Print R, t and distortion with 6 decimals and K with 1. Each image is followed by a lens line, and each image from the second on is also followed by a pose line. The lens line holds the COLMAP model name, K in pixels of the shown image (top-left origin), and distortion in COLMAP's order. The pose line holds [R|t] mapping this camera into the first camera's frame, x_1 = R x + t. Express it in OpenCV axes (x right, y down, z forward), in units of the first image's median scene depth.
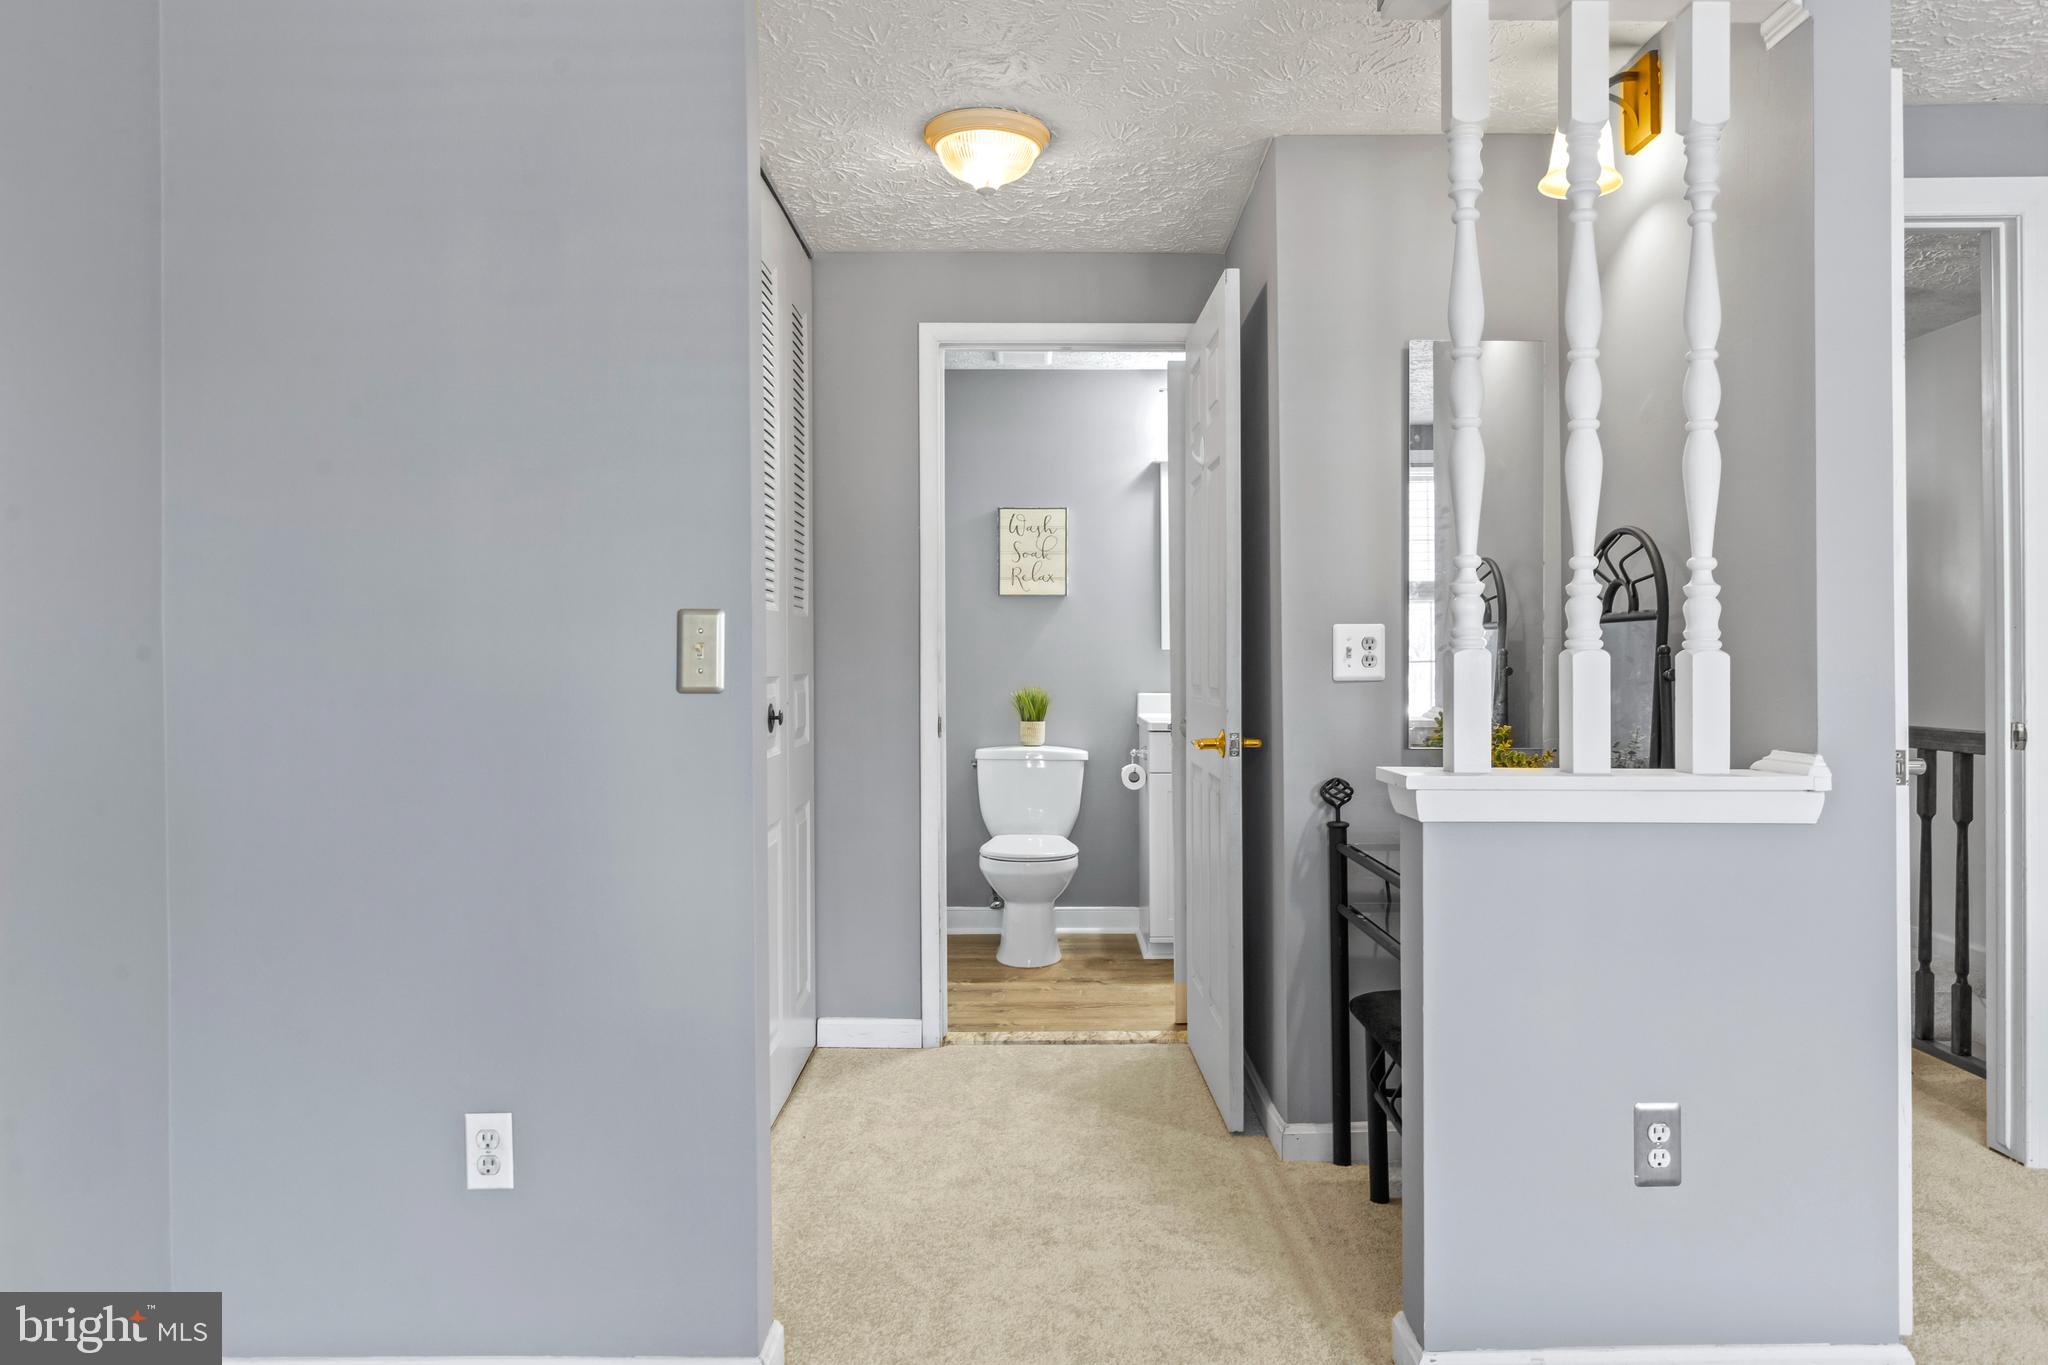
lens RADIAL K [[1386.4, 0, 1021.0], [0, 1386.4, 662.3], [0, 0, 1]] dist [-0.001981, 0.002703]
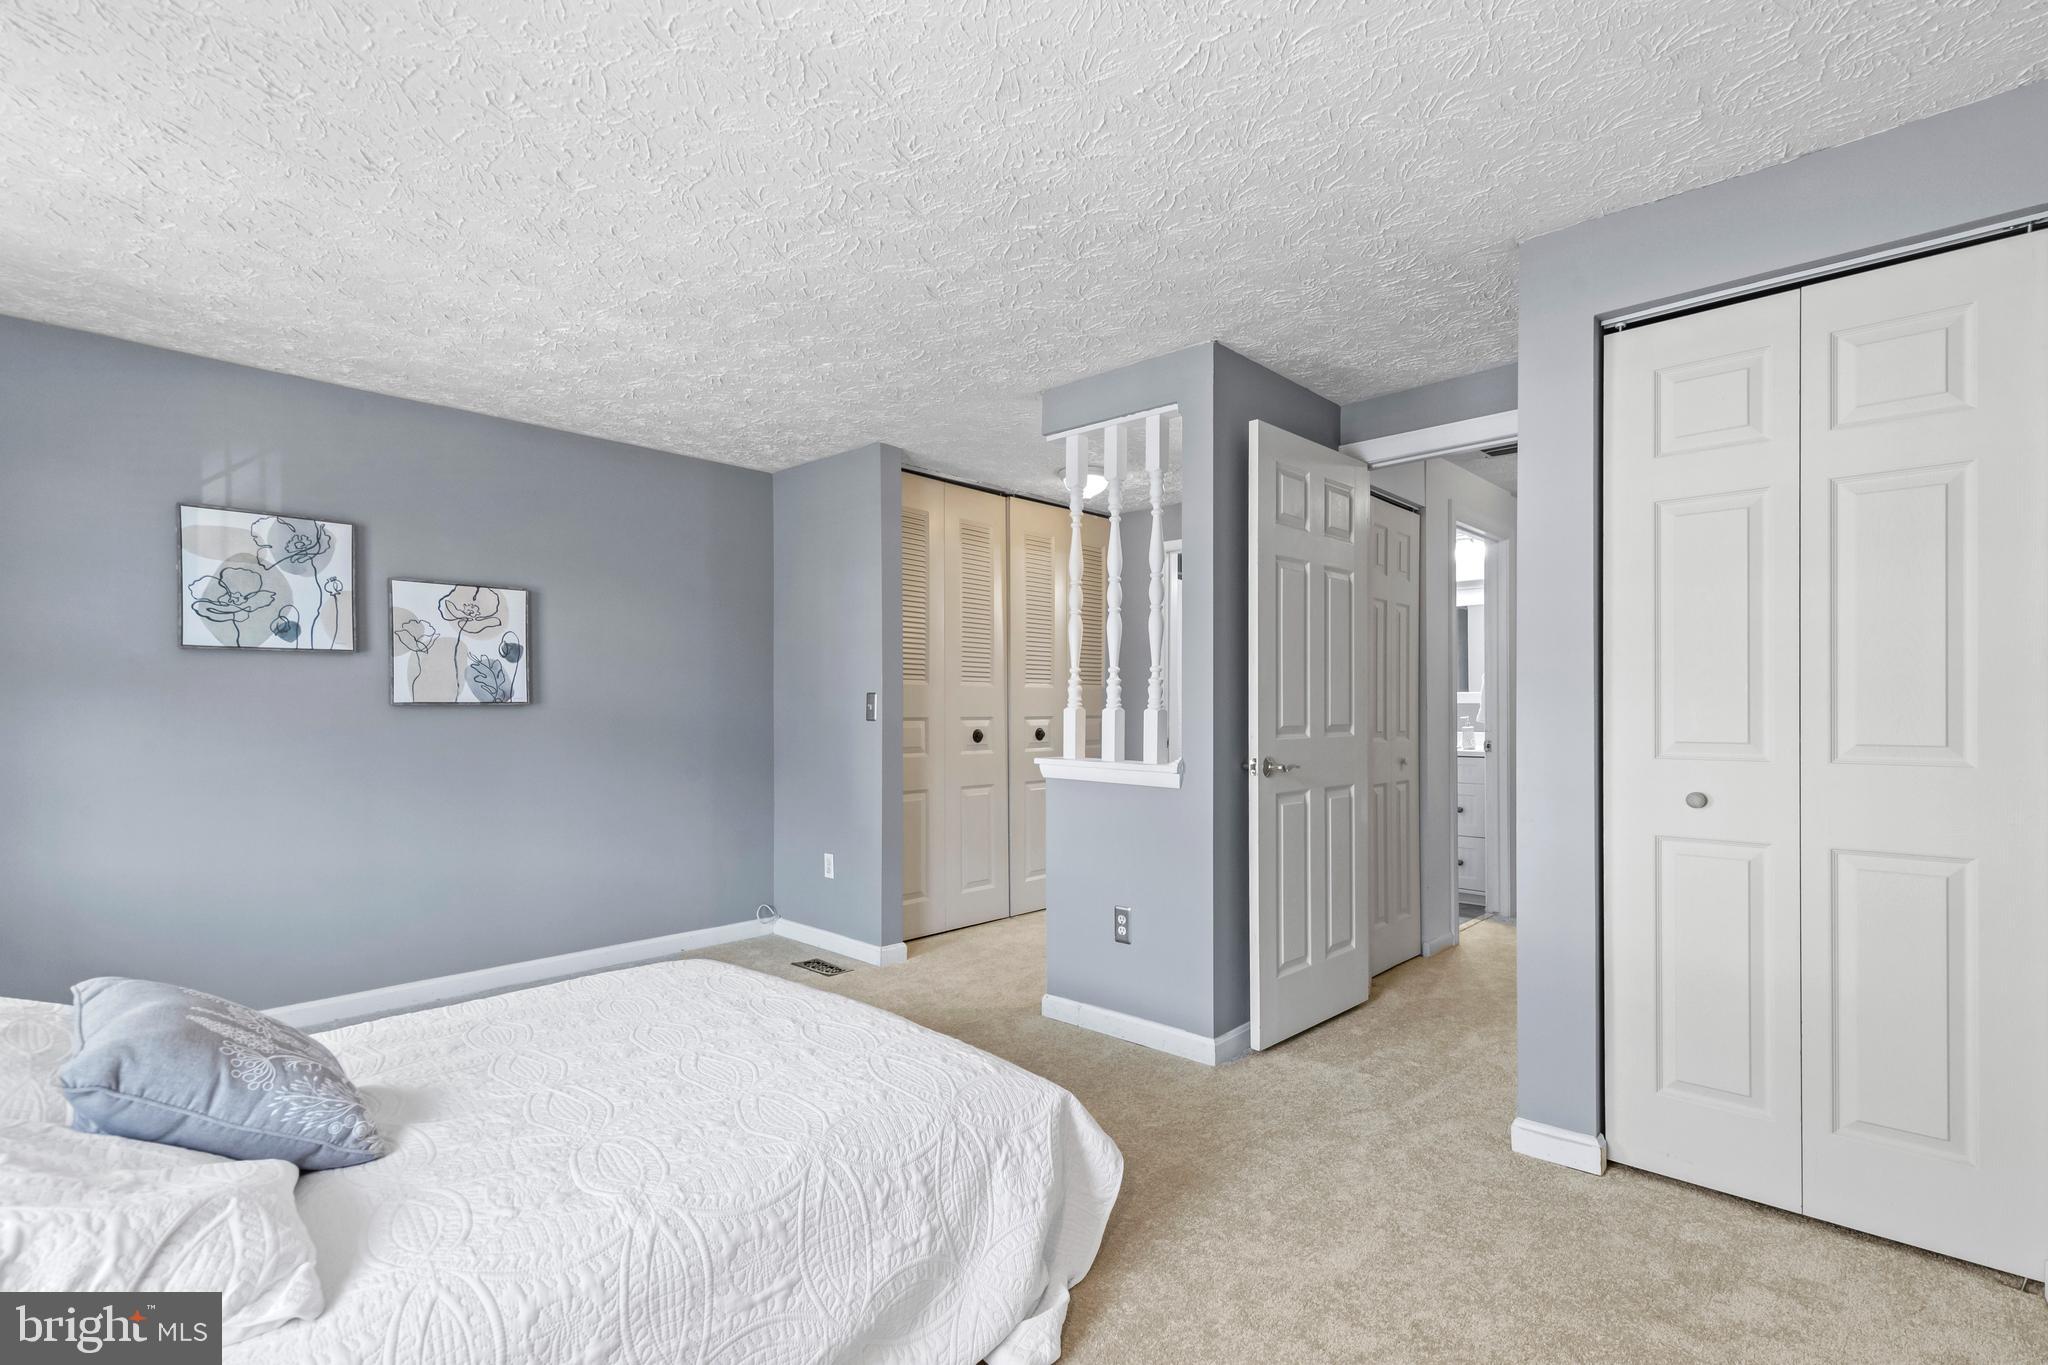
lens RADIAL K [[937.0, 0, 1029.3], [0, 937.0, 717.6], [0, 0, 1]] dist [0.001487, 0.002649]
pose [[0.718759, 0.008760, -0.695204, 1.423482], [-0.004935, 0.999960, 0.007498, -0.004231], [0.695242, -0.001958, 0.718773, -0.217011]]
